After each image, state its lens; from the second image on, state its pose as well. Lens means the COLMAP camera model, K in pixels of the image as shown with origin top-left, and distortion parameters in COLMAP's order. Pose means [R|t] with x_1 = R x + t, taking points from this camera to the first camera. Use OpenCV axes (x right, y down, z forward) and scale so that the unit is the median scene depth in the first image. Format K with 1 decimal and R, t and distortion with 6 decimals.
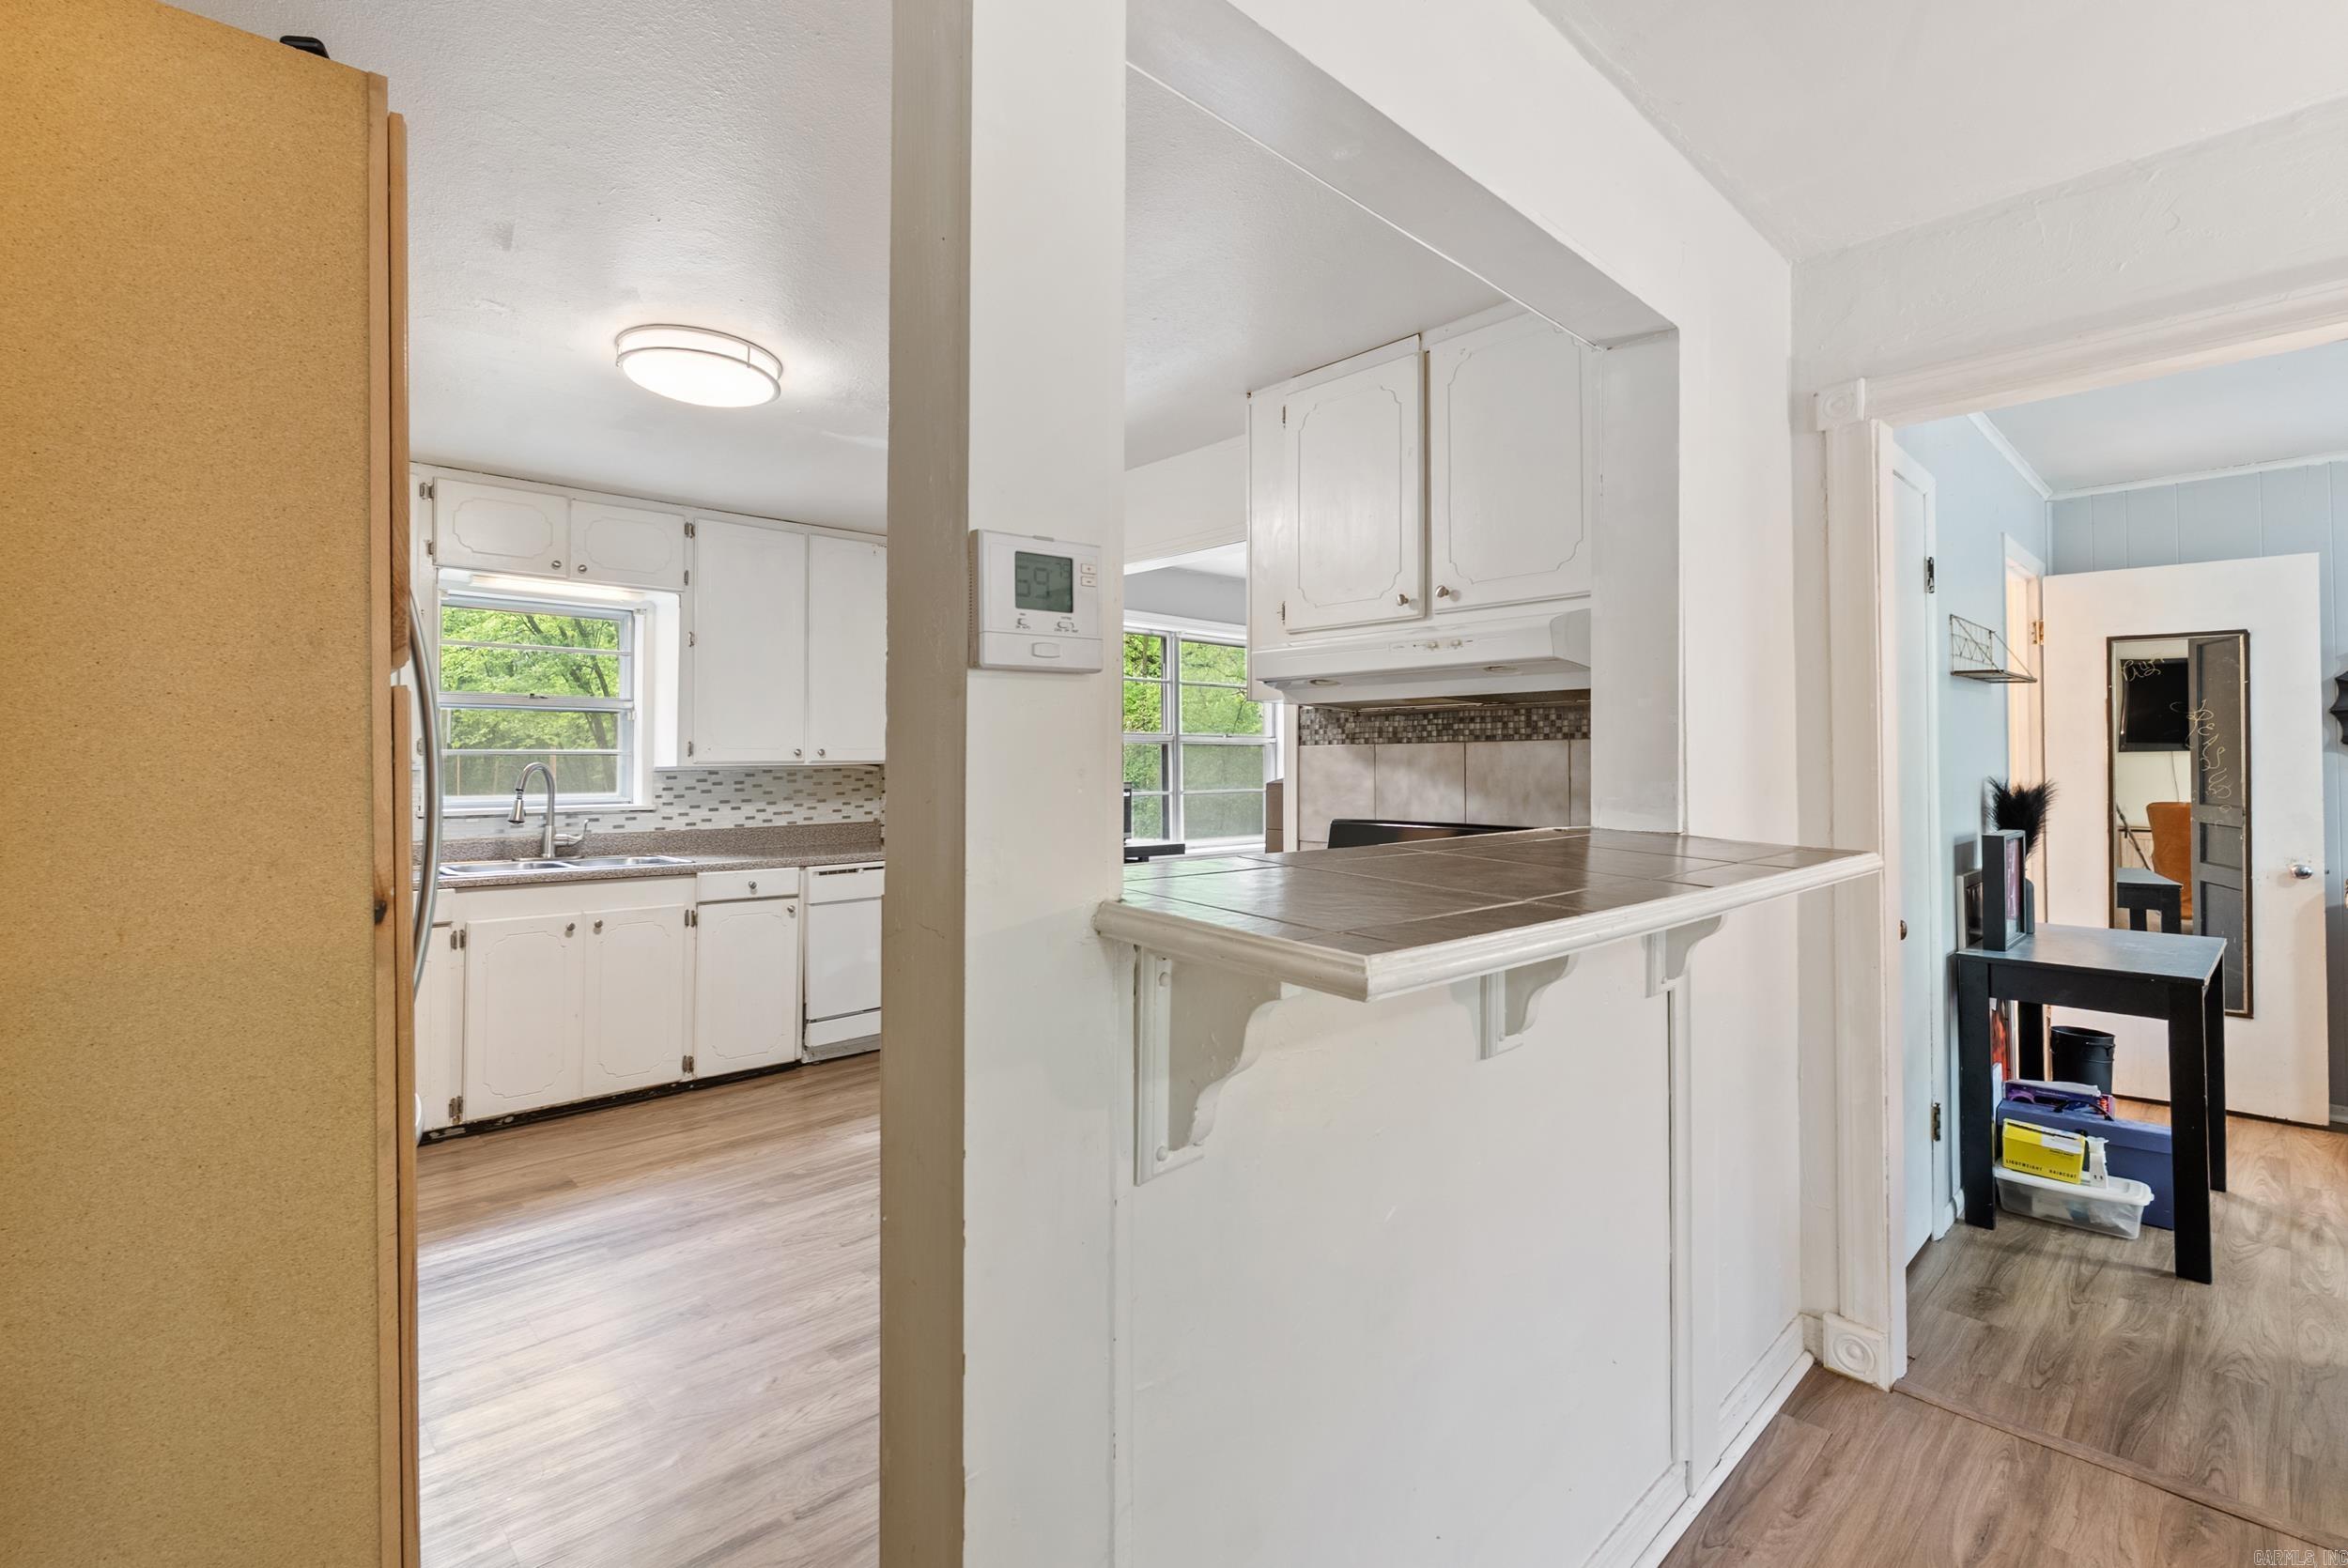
lens RADIAL K [[1038.6, 0, 1175.4], [0, 1038.6, 742.0], [0, 0, 1]] dist [-0.003138, -0.001084]
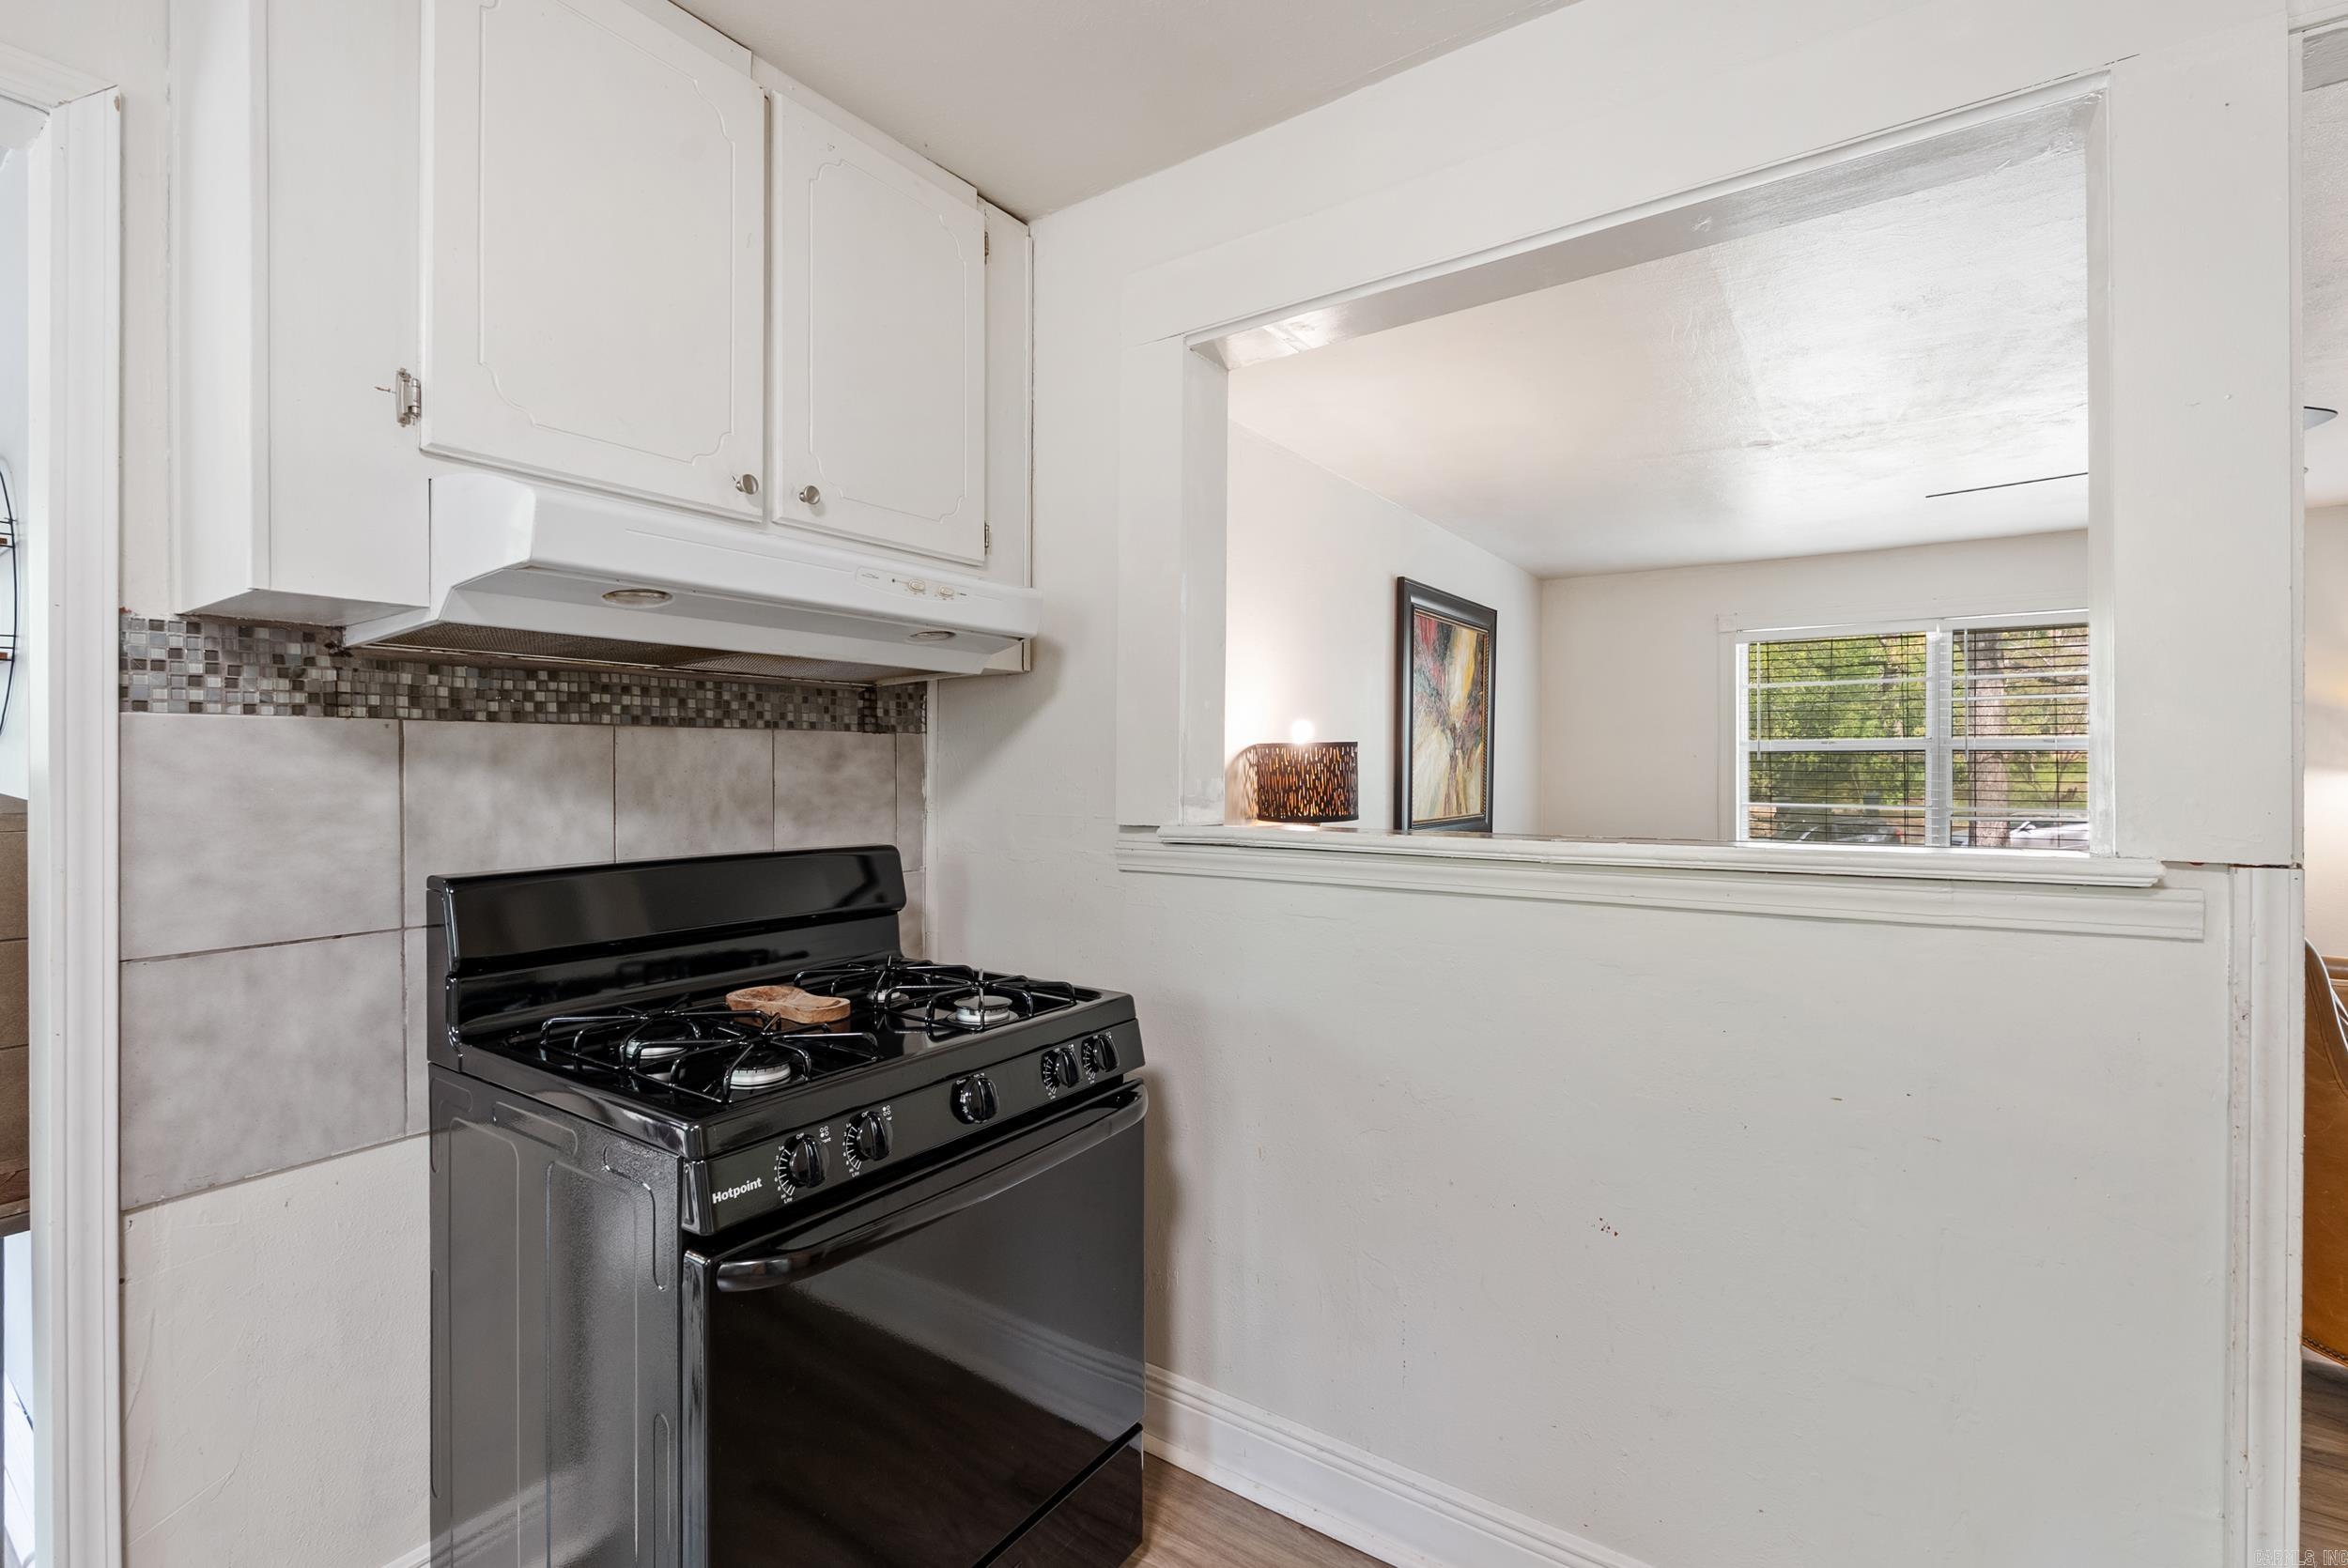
lens RADIAL K [[1038.6, 0, 1179.3], [0, 1038.6, 773.4], [0, 0, 1]] dist [-0.003138, -0.001084]
pose [[-0.198487, -0.008750, 0.980064, -0.299360], [-0.022563, 0.999736, 0.004356, 0.014227], [-0.979844, -0.021248, -0.198632, 0.630206]]
